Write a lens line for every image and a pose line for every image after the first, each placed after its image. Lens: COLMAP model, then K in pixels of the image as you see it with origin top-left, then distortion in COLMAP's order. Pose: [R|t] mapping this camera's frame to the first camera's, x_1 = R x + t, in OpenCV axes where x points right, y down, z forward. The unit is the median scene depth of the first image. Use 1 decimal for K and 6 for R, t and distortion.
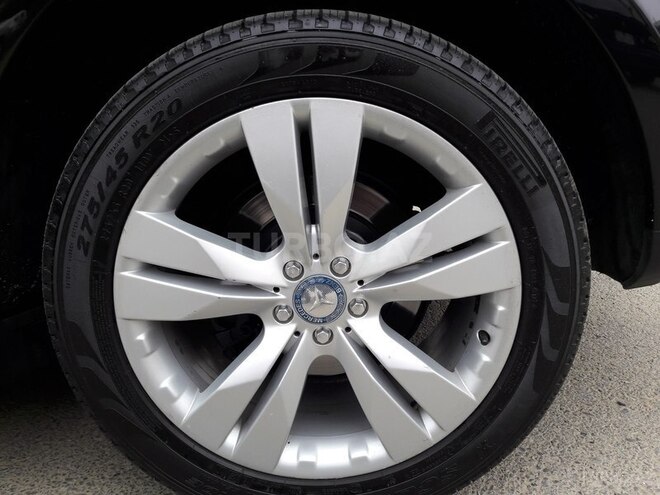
lens RADIAL K [[546.2, 0, 330.0], [0, 546.2, 247.5], [0, 0, 1]] dist [0.003456, -0.020136]
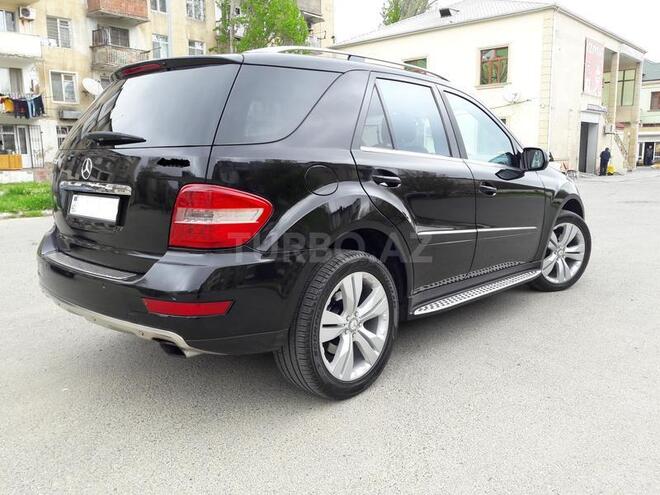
lens RADIAL K [[535.7, 0, 336.8], [0, 535.7, 248.9], [0, 0, 1]] dist [0.041968, -0.055636]
pose [[0.619997, -0.145487, 0.770998, -2.811810], [0.268434, 0.962691, -0.034201, -0.301263], [-0.737256, 0.228166, 0.635919, -1.333825]]
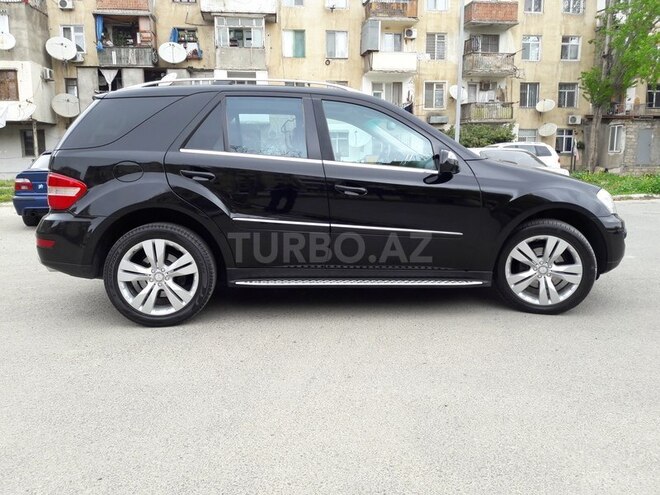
lens RADIAL K [[546.2, 0, 330.0], [0, 546.2, 247.5], [0, 0, 1]] dist [0.003456, -0.020136]
pose [[0.982651, -0.039127, 0.181290, 0.644329], [0.069647, 0.983801, -0.165183, 0.788863], [-0.171890, 0.174944, 0.969458, -4.308103]]
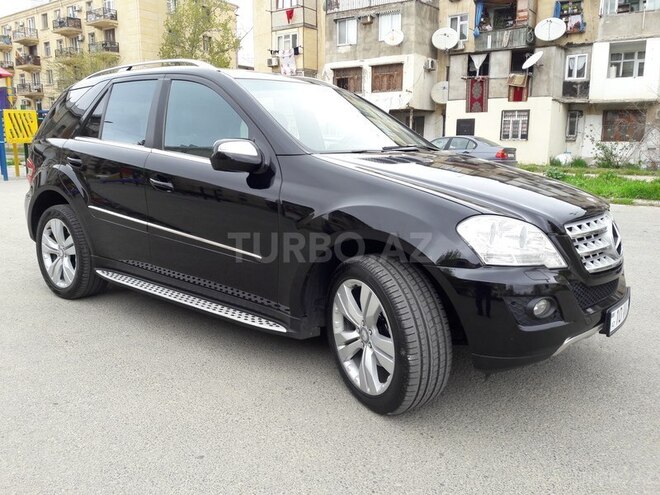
lens RADIAL K [[546.2, 0, 330.0], [0, 546.2, 247.5], [0, 0, 1]] dist [0.003456, -0.020136]
pose [[0.845662, 0.099408, -0.524379, 5.264563], [-0.175659, 0.979603, -0.097578, 0.094334], [0.503983, 0.174629, 0.845876, -2.350110]]
